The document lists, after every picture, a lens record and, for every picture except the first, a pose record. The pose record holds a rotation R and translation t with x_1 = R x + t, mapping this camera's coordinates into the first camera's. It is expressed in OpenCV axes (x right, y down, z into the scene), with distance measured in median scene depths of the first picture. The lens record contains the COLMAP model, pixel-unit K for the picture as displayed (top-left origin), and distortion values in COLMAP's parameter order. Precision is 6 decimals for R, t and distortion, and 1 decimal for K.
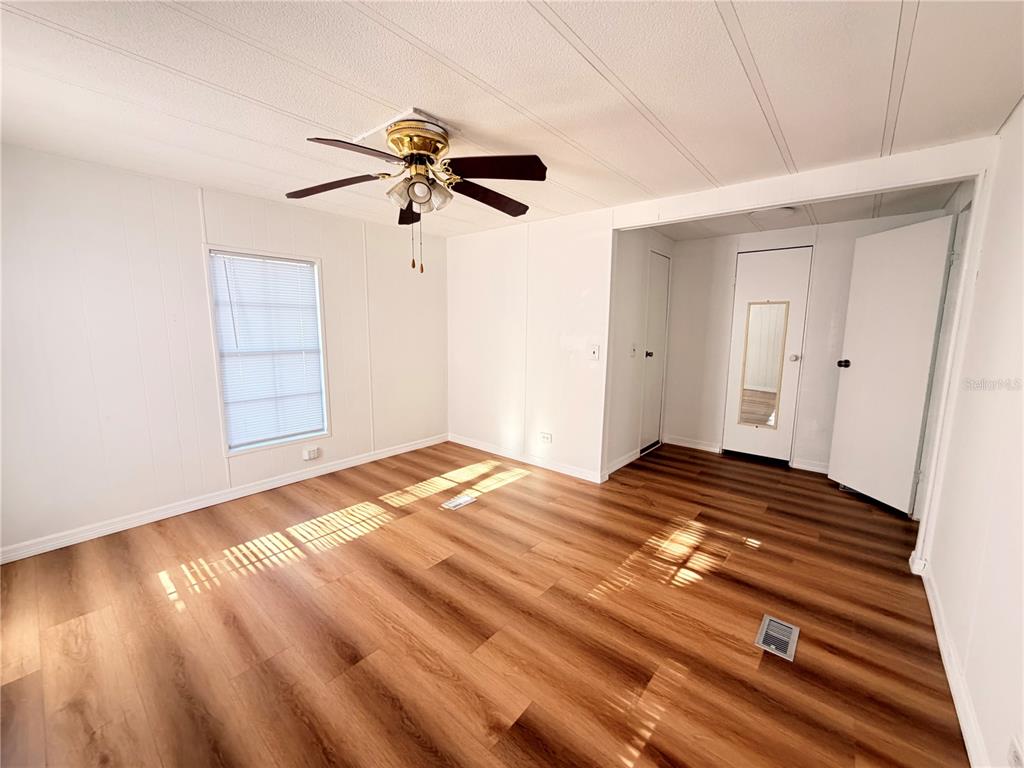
lens RADIAL K [[410.3, 0, 516.5], [0, 410.3, 385.2], [0, 0, 1]] dist [-0.000367, -0.000111]
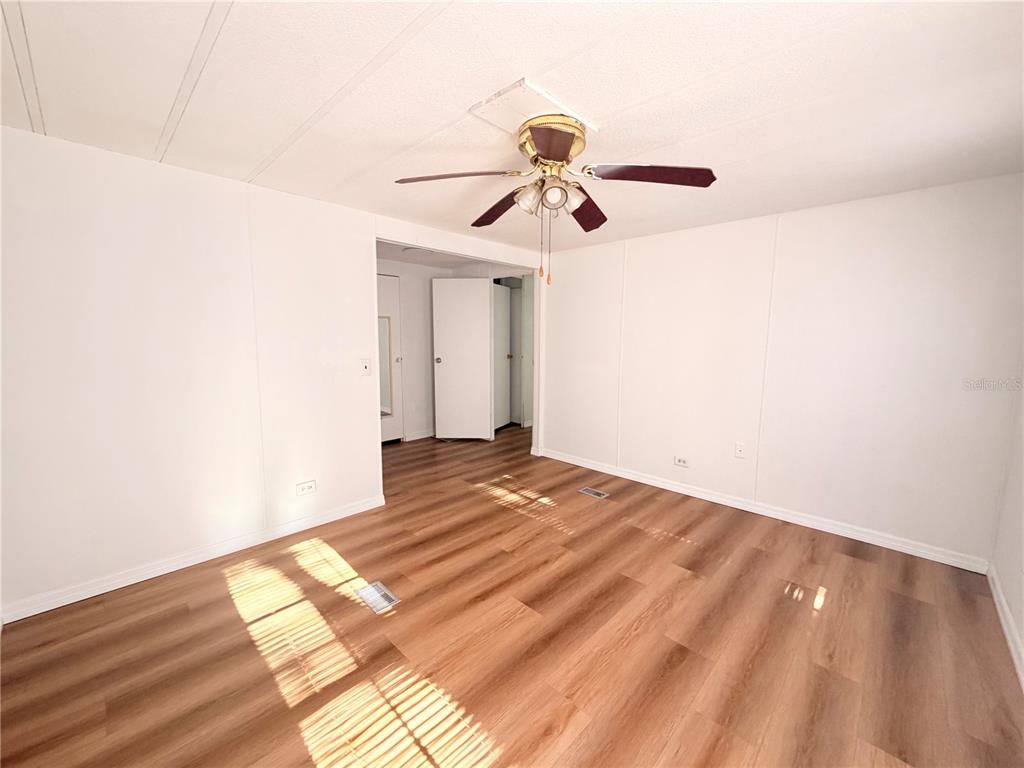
lens RADIAL K [[410.3, 0, 512.0], [0, 410.3, 377.4], [0, 0, 1]] dist [-0.000367, -0.000111]
pose [[0.070178, -0.109571, 0.991498, -0.926353], [0.138286, 0.985421, 0.099111, -0.136214], [-0.987903, 0.130155, 0.084307, 0.820572]]
